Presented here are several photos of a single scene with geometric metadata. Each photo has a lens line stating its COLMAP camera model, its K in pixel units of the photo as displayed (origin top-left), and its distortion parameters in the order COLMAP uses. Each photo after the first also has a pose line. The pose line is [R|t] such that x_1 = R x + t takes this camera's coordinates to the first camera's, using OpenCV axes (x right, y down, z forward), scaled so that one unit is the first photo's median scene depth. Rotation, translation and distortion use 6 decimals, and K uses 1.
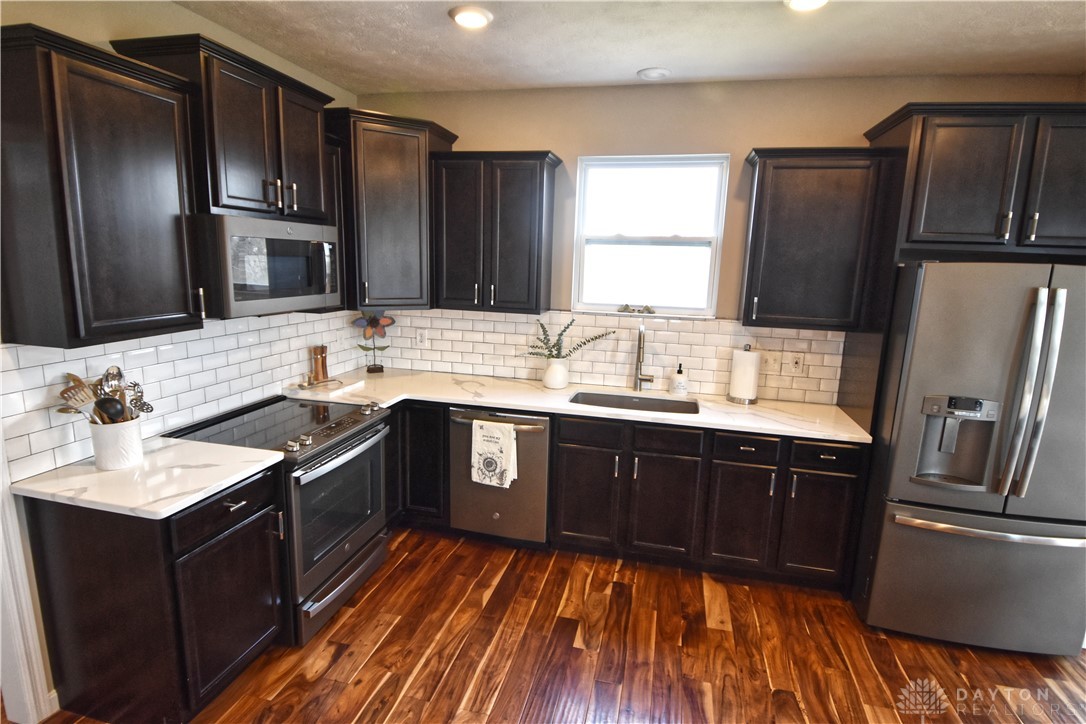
lens RADIAL K [[548.9, 0, 546.8], [0, 548.9, 362.7], [0, 0, 1]] dist [0.044084, -0.043364]
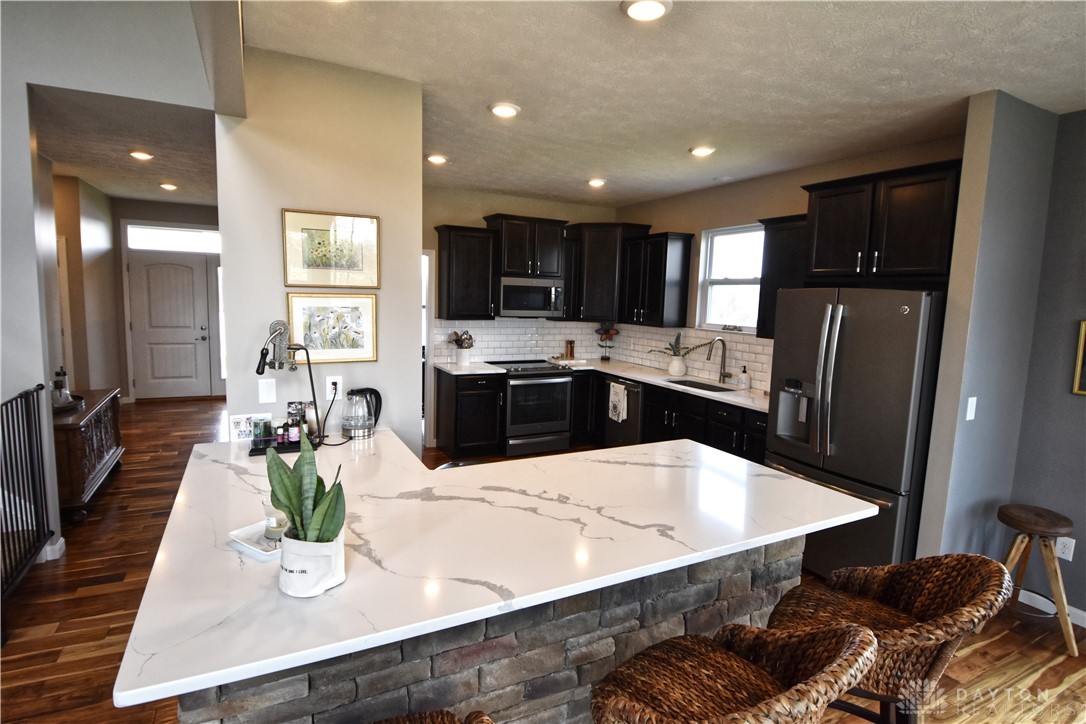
lens RADIAL K [[548.9, 0, 546.8], [0, 548.9, 362.7], [0, 0, 1]] dist [0.044084, -0.043364]
pose [[0.650362, 0.080820, -0.755313, 1.063749], [-0.151323, 0.988179, -0.024560, 0.114647], [0.744400, 0.130269, 0.654904, -0.340263]]
